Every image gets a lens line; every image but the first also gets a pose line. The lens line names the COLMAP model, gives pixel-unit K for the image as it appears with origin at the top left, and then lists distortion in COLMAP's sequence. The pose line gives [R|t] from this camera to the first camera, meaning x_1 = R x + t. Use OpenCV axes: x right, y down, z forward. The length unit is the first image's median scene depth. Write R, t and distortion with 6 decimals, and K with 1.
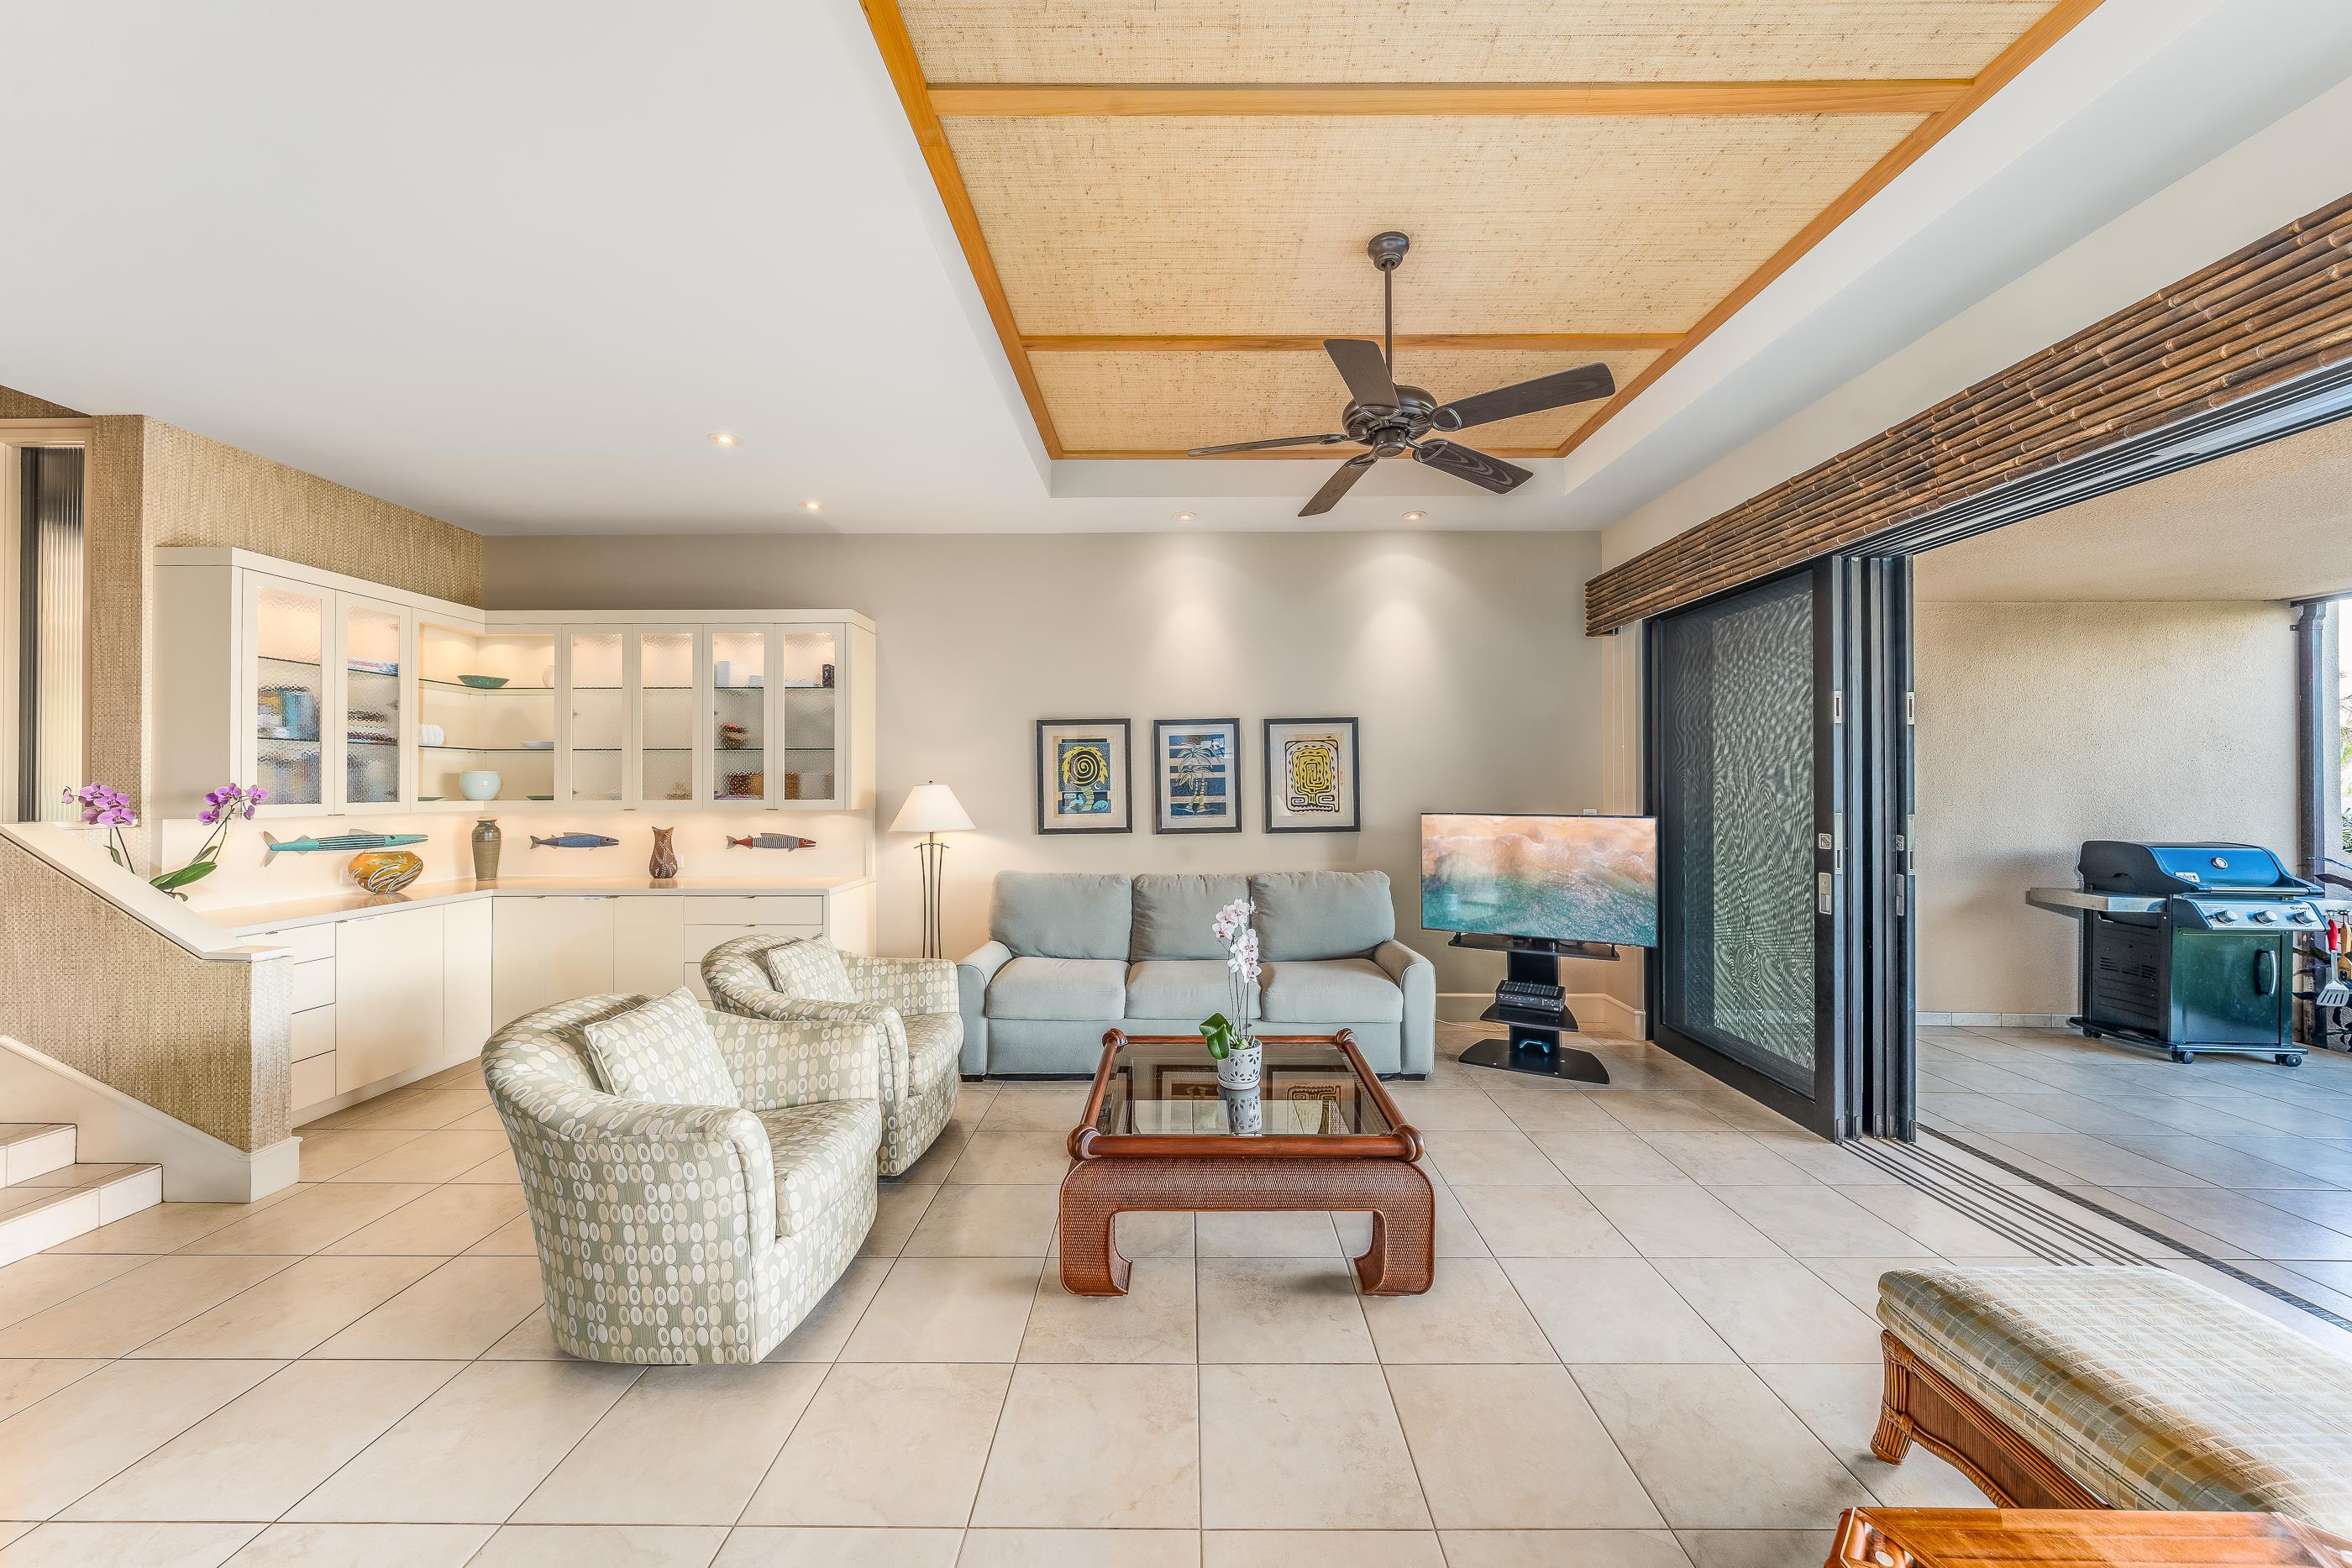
lens RADIAL K [[810.5, 0, 1189.5], [0, 810.5, 782.2], [0, 0, 1]] dist [-0.006382, 0.000777]
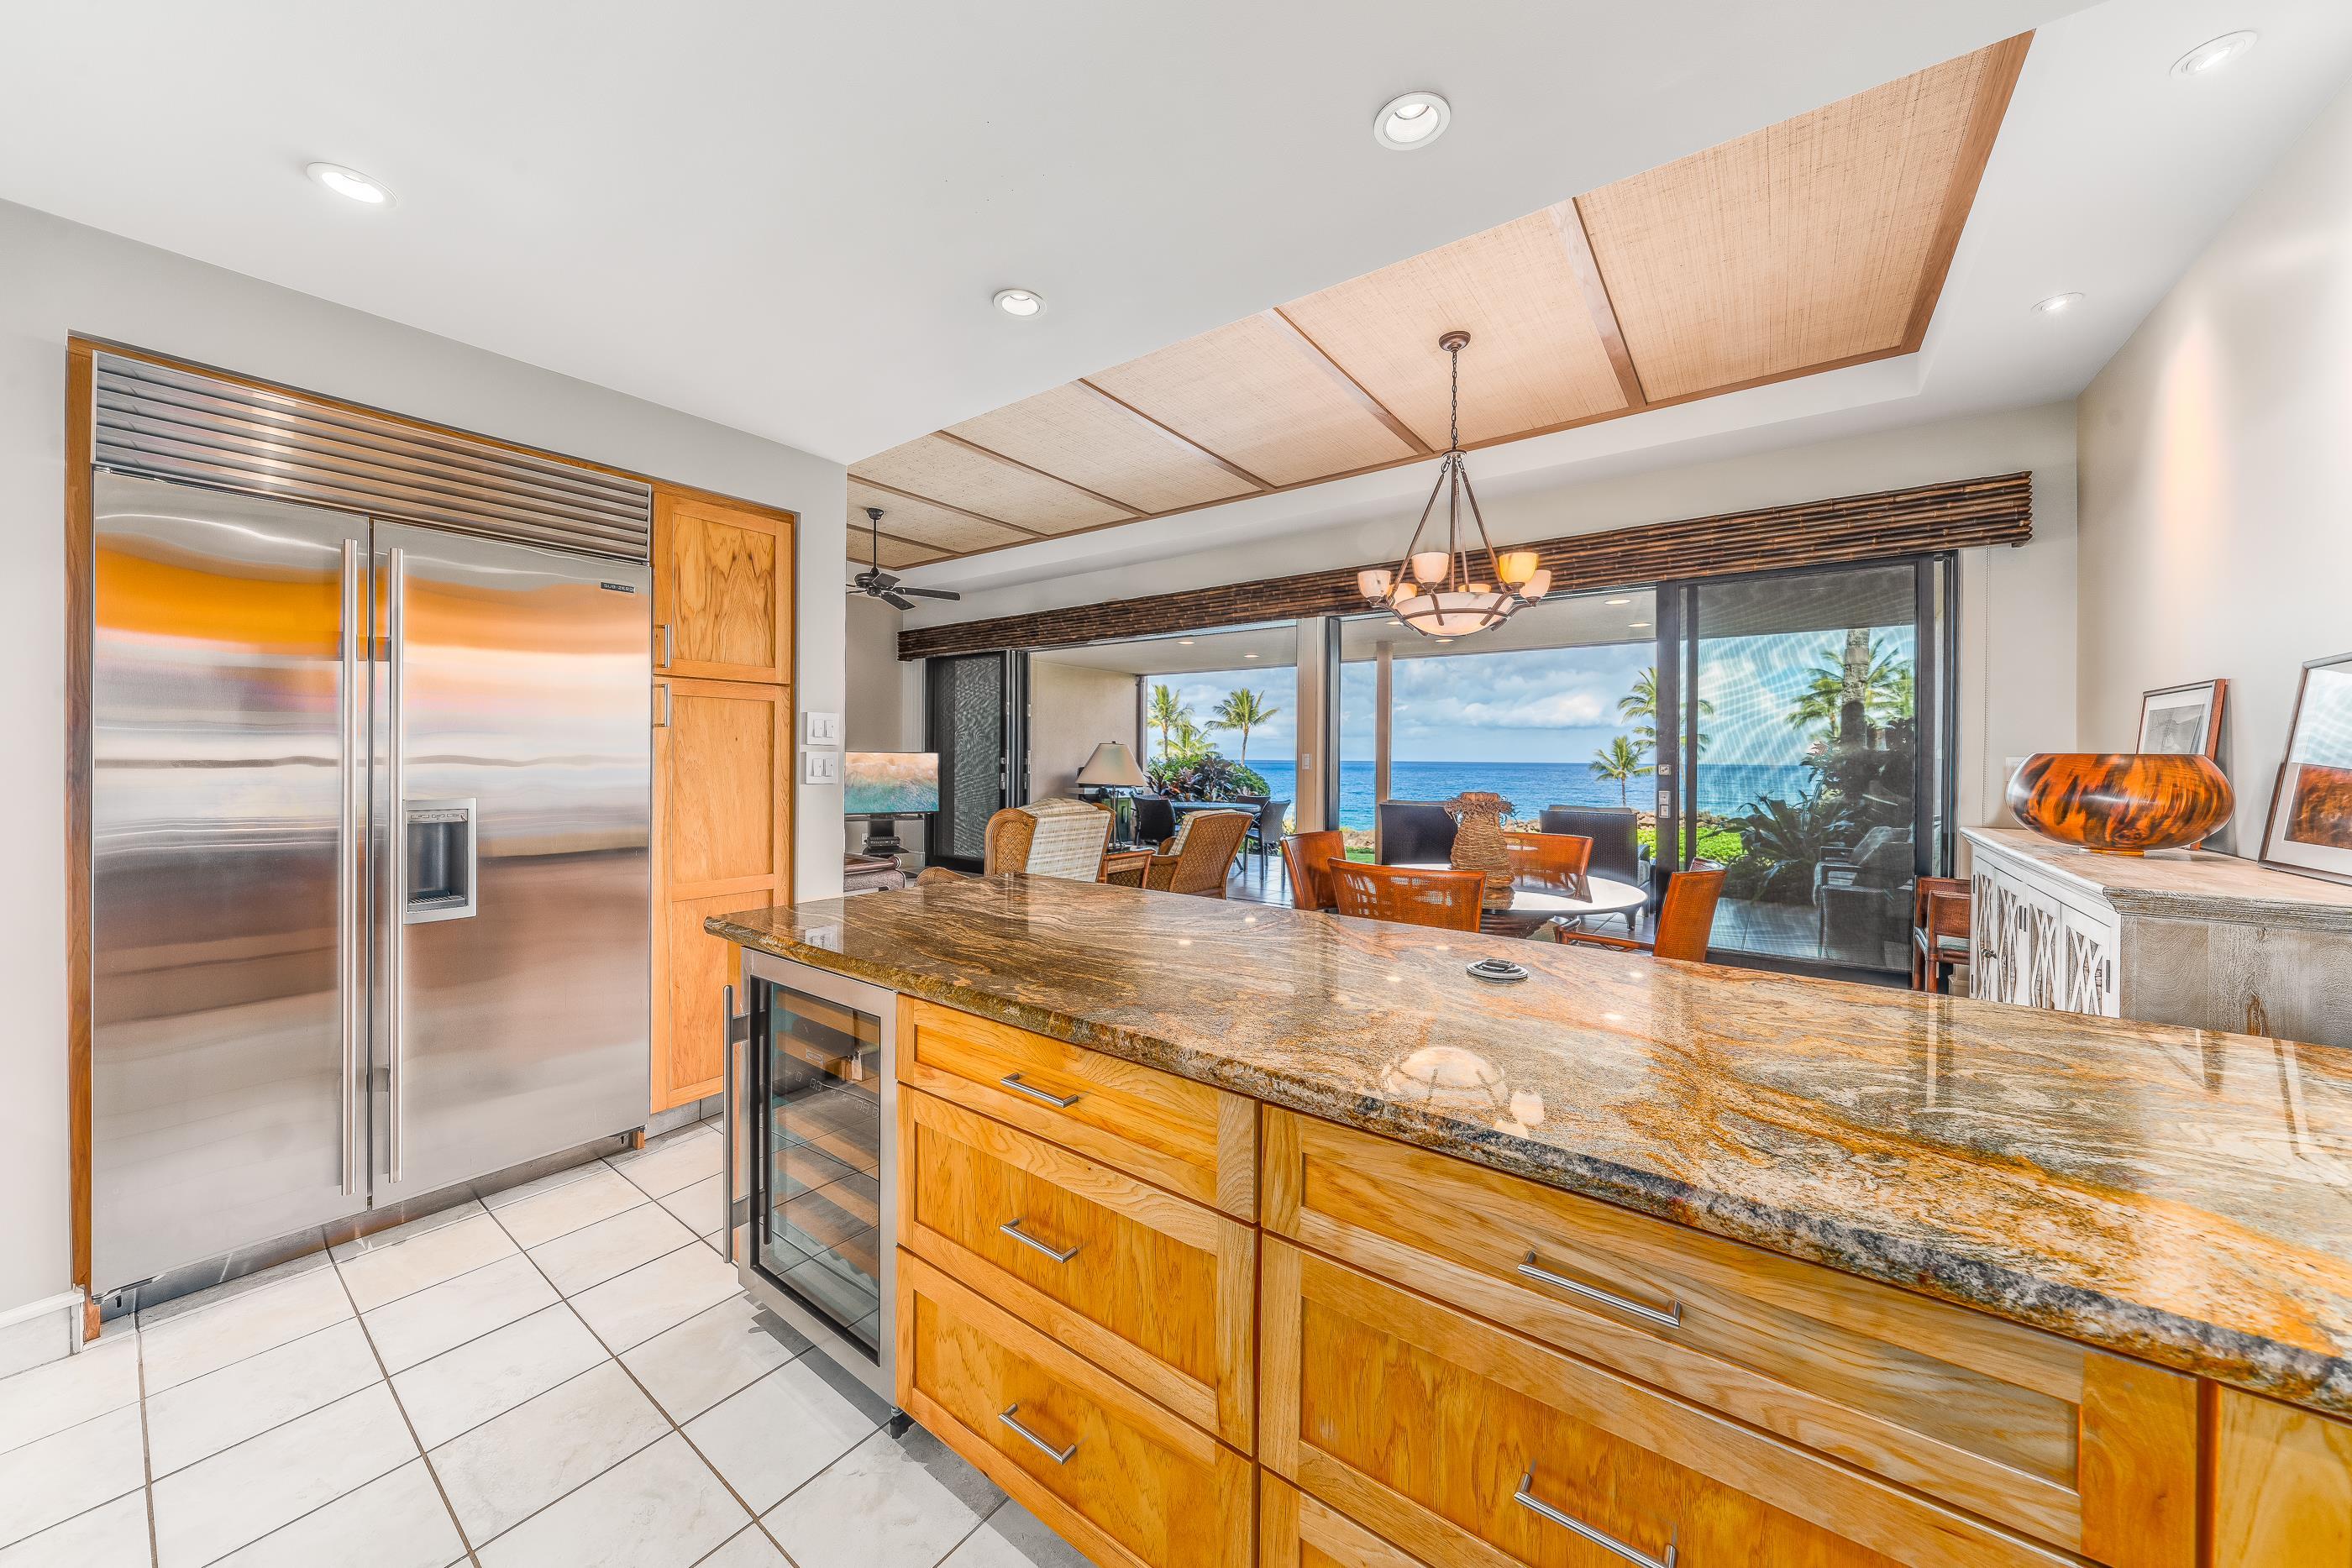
lens RADIAL K [[810.5, 0, 1180.7], [0, 810.5, 756.4], [0, 0, 1]] dist [-0.006382, 0.000777]
pose [[0.591562, 0.008728, 0.806212, -0.668090], [-0.014249, 0.999898, -0.000370, 0.038865], [-0.806133, -0.011269, 0.591627, -0.685540]]
